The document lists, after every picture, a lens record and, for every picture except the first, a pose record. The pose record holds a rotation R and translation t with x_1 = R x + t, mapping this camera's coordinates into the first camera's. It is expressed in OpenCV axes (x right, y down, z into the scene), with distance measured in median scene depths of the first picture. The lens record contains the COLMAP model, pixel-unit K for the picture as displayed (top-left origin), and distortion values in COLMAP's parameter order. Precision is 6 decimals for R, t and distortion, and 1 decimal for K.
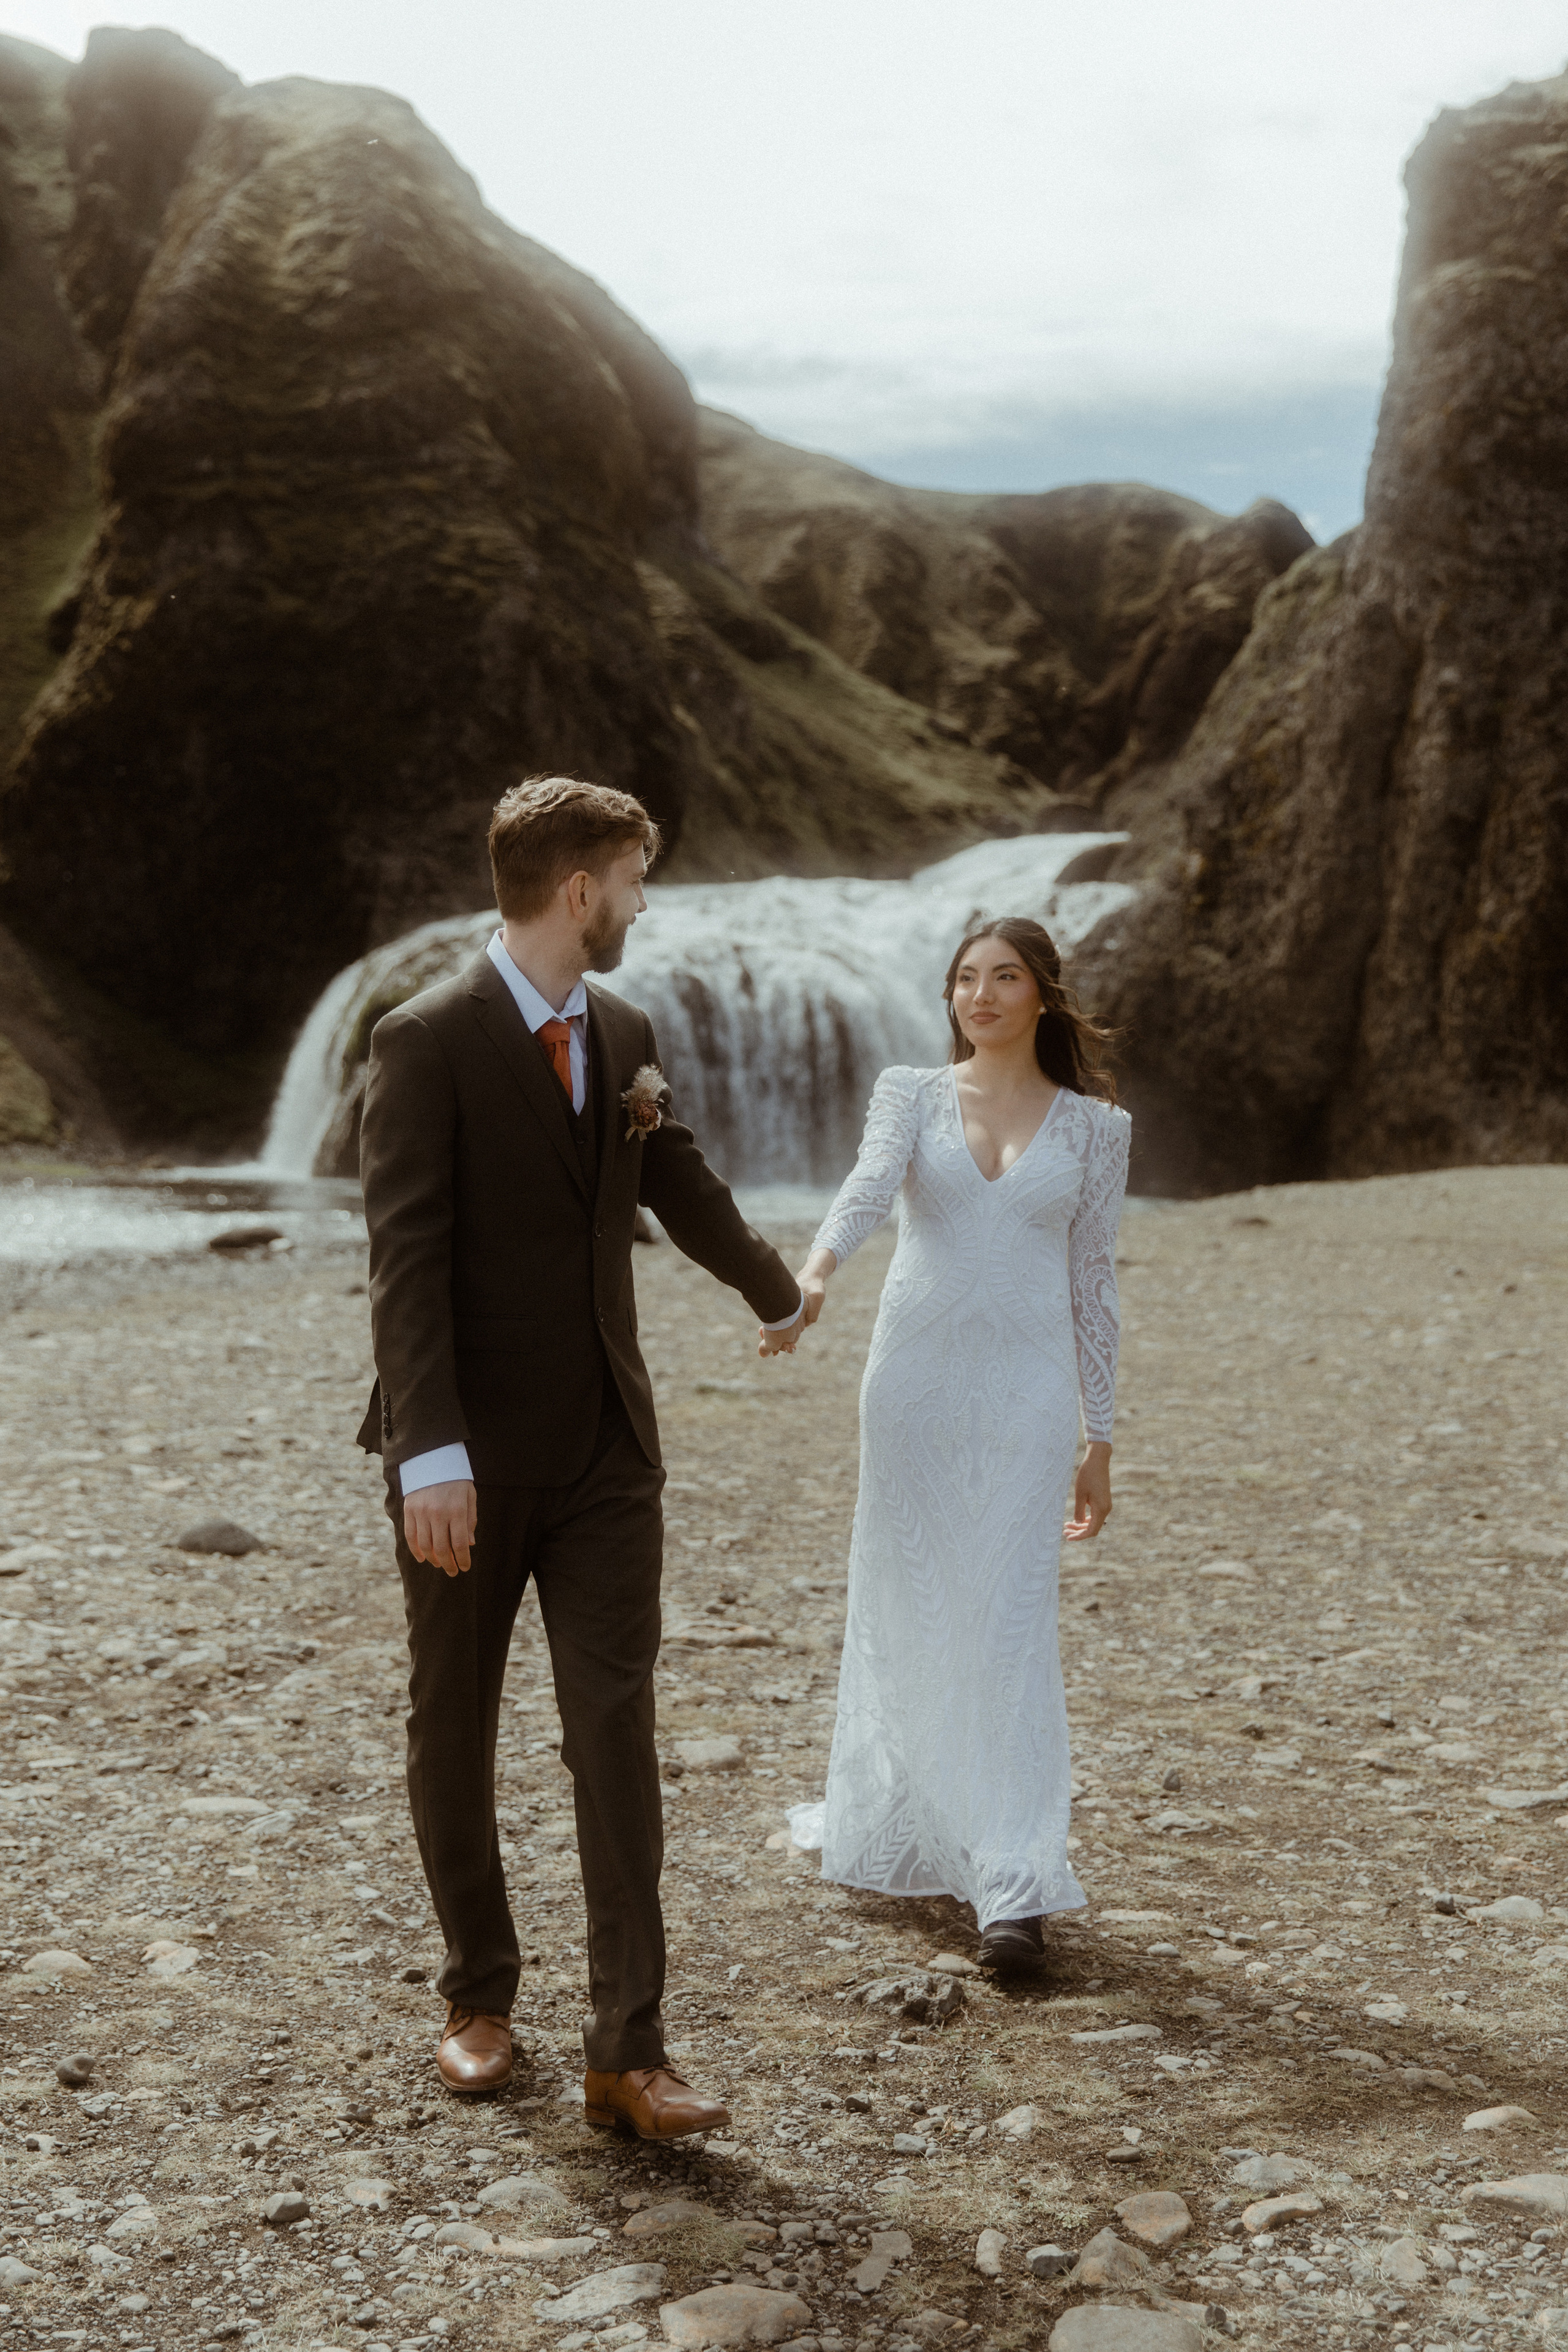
lens RADIAL K [[2993.2, 0, 803.4], [0, 2993.2, 1166.5], [0, 0, 1]] dist [0.061681, 0.000000]
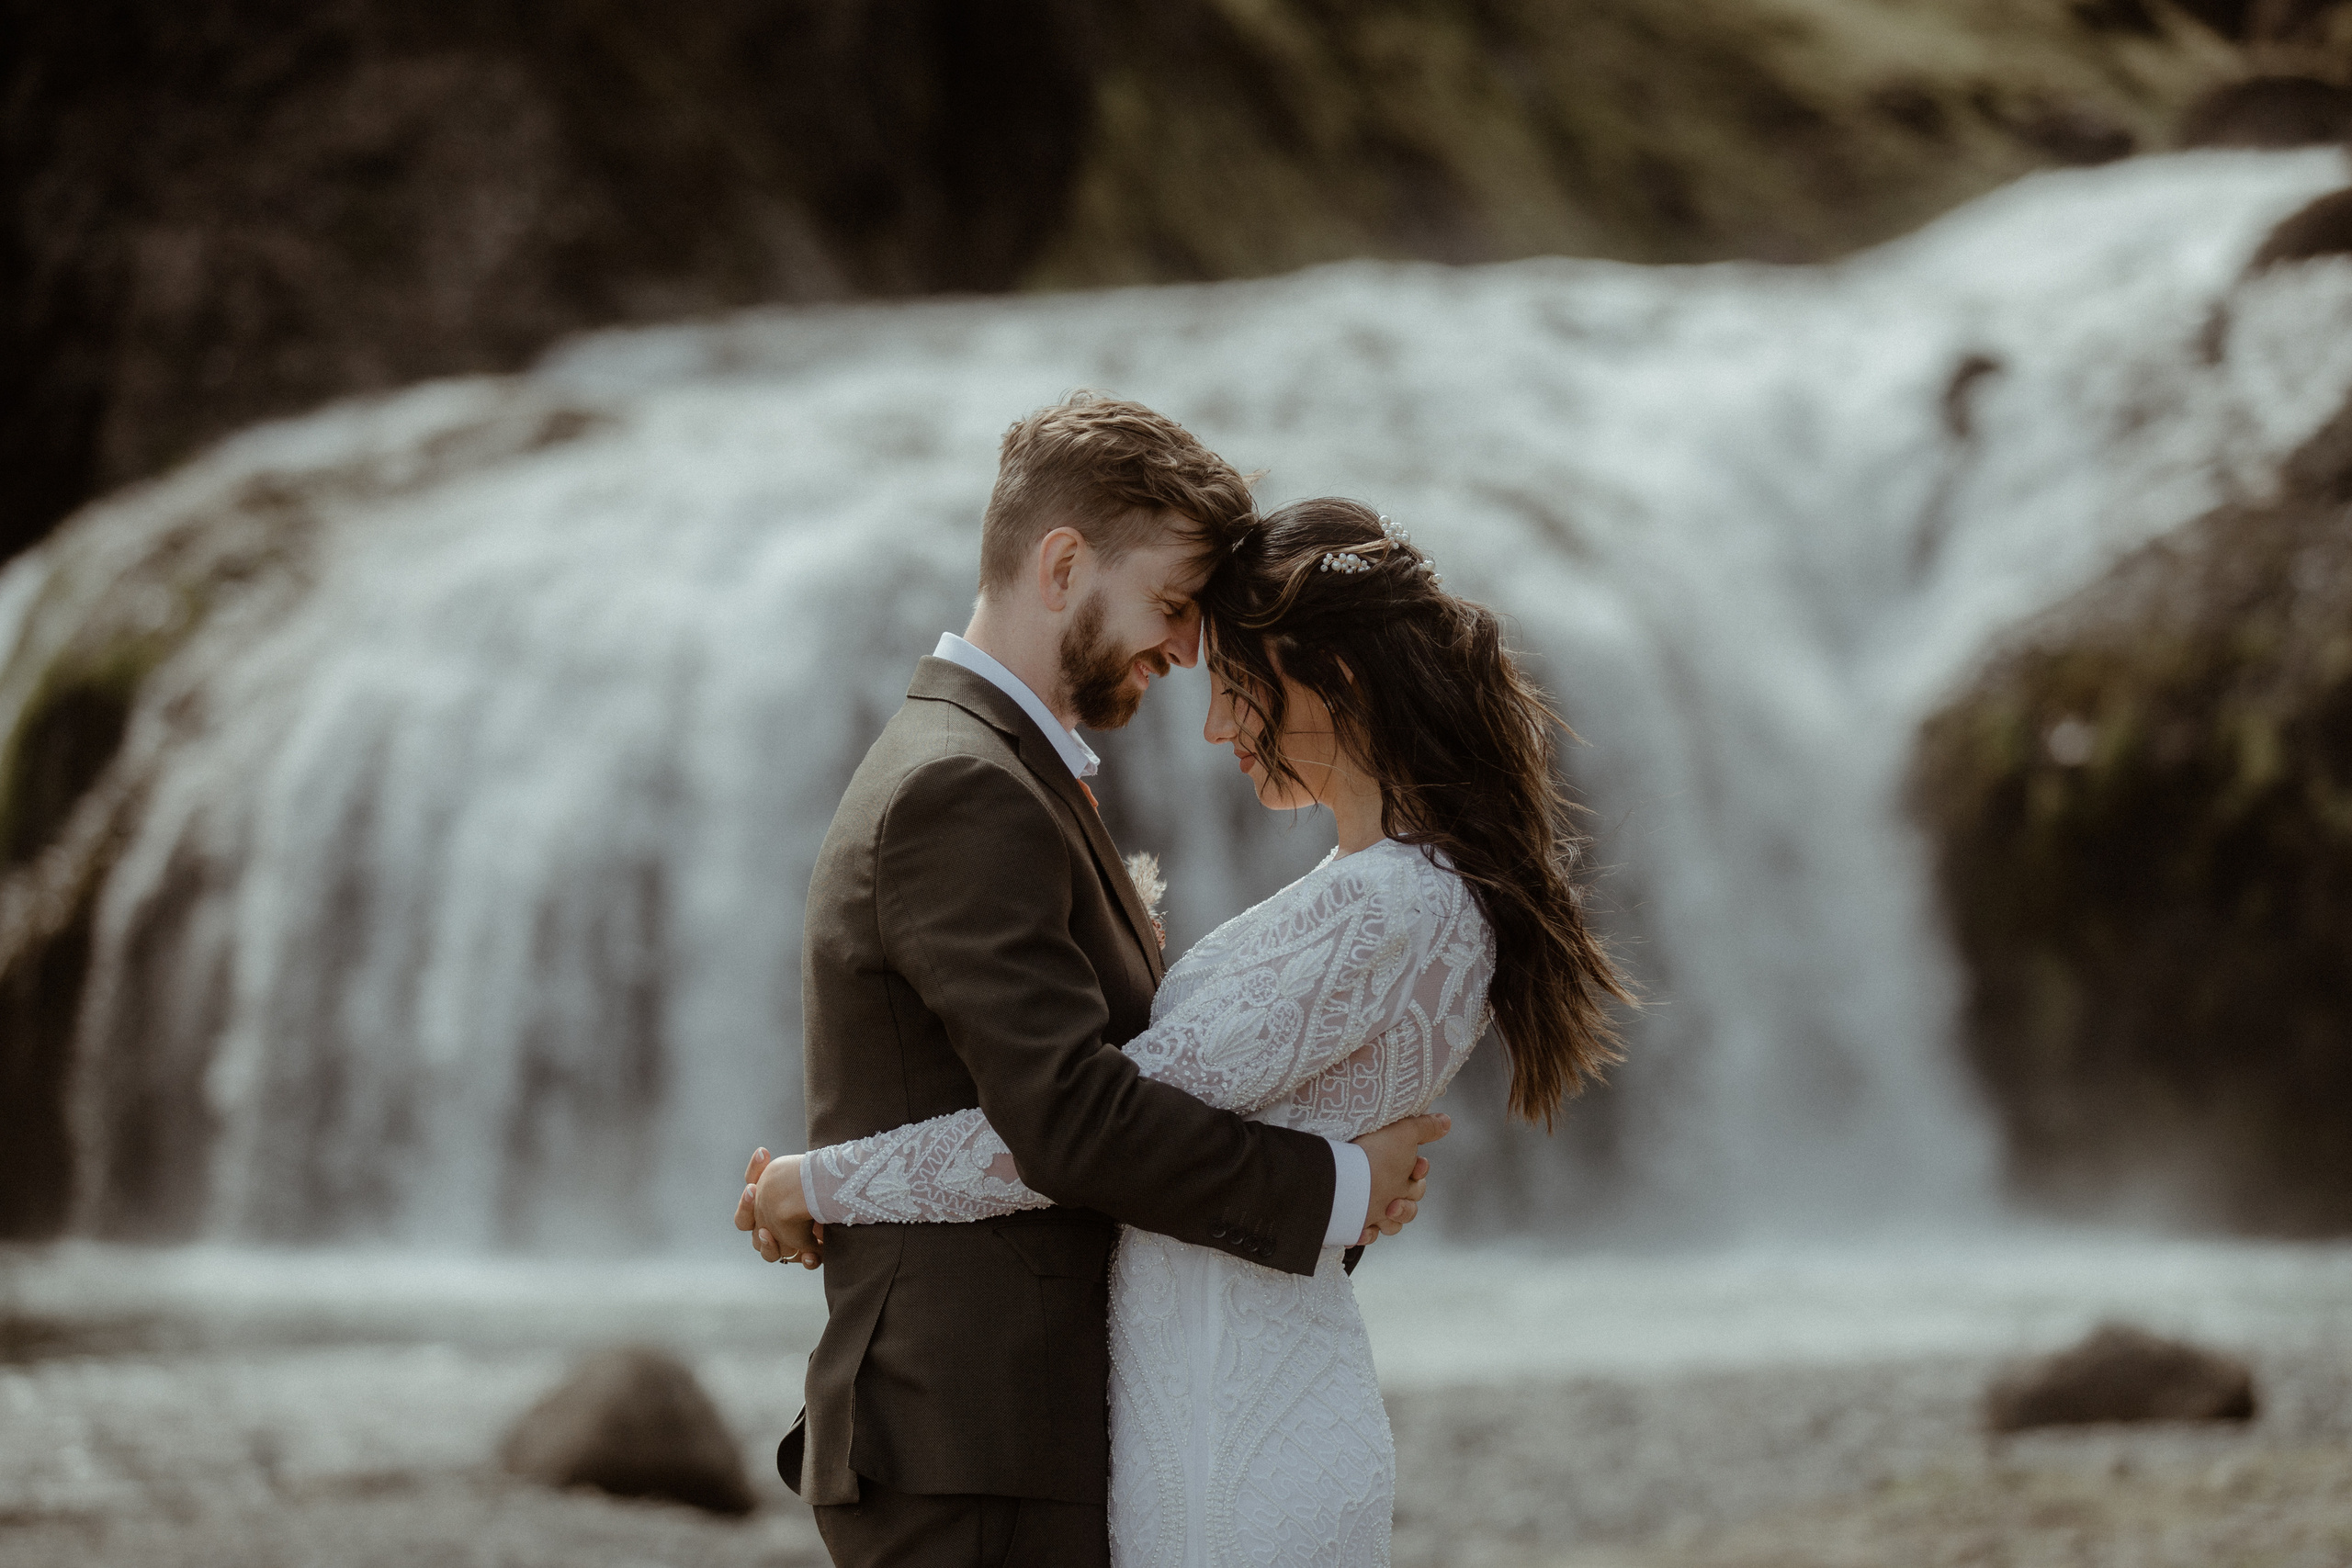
lens RADIAL K [[7895.9, 0, 1175.8], [0, 7895.9, 789.3], [0, 0, 1]] dist [-0.332852, 0.000000]
pose [[0.998231, -0.018077, -0.056648, 0.019149], [0.015723, 0.999005, -0.041724, -0.005850], [0.057346, 0.040759, 0.997522, 0.159686]]
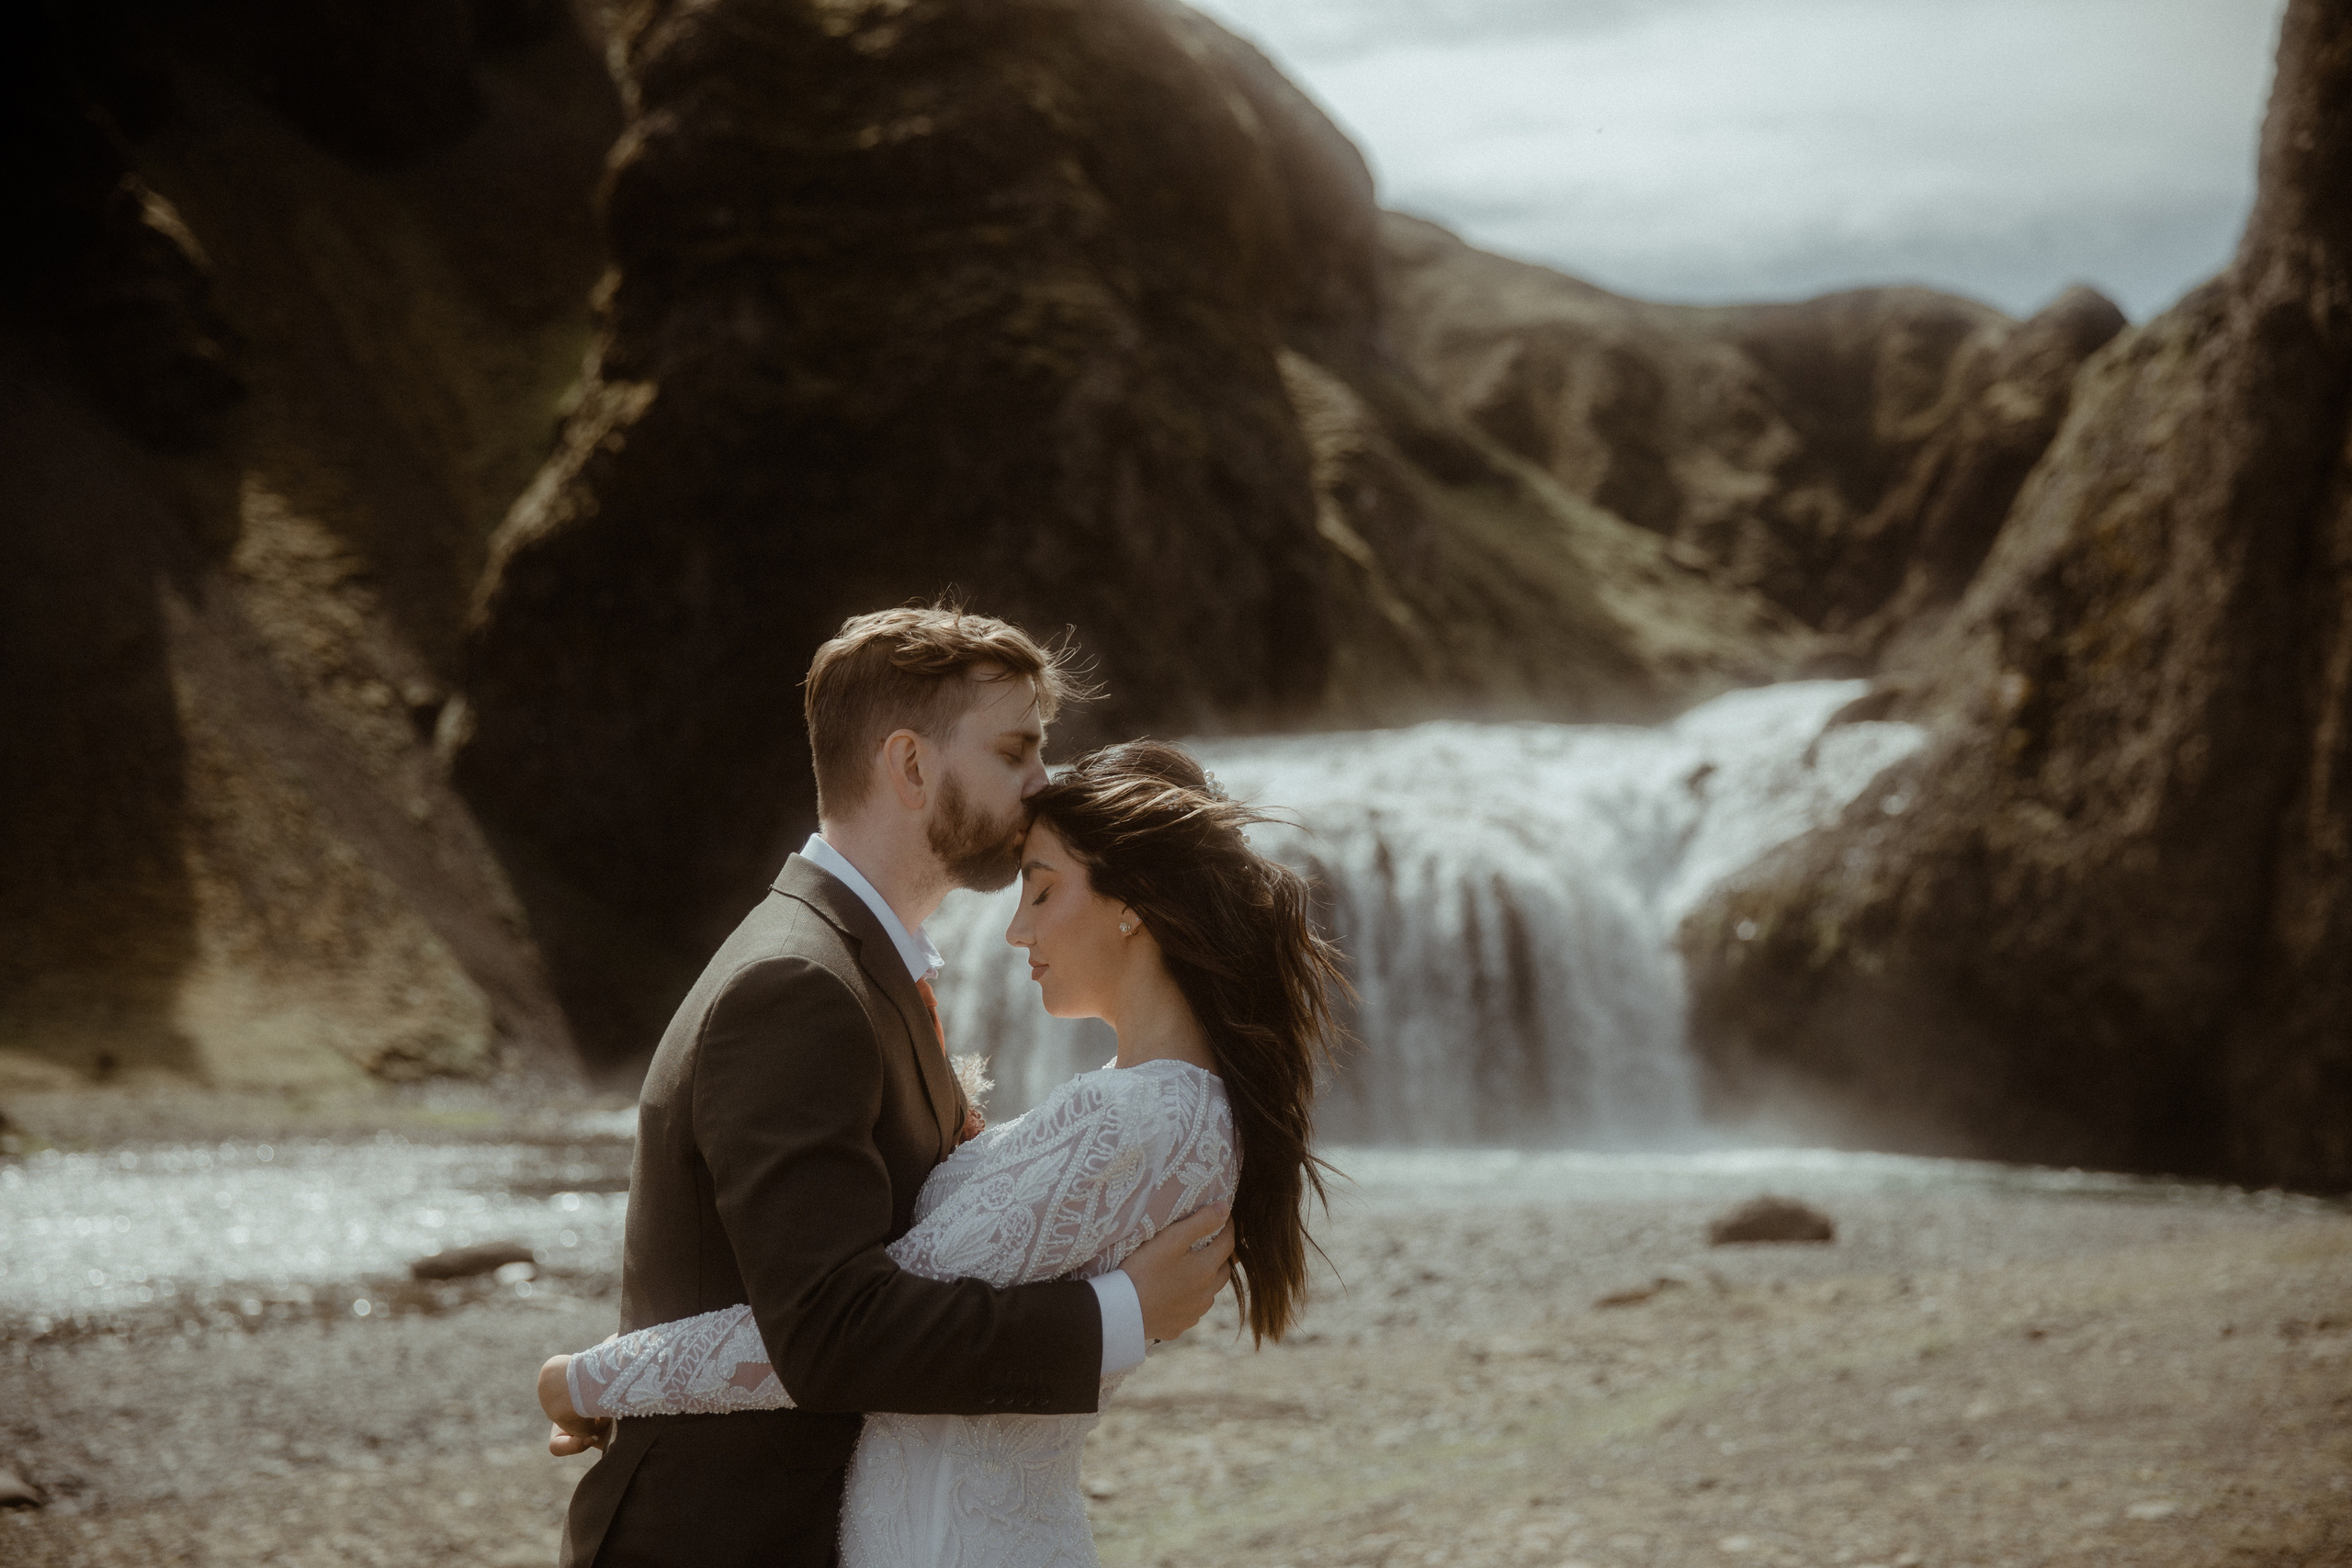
lens RADIAL K [[3206.7, 0, 1188.2], [0, 3206.7, 808.3], [0, 0, 1]] dist [0.041166, 0.000000]
pose [[0.993460, -0.006957, -0.113969, 0.020868], [-0.002610, 0.996498, -0.083581, -0.008094], [0.114152, 0.083332, 0.989962, 0.202382]]
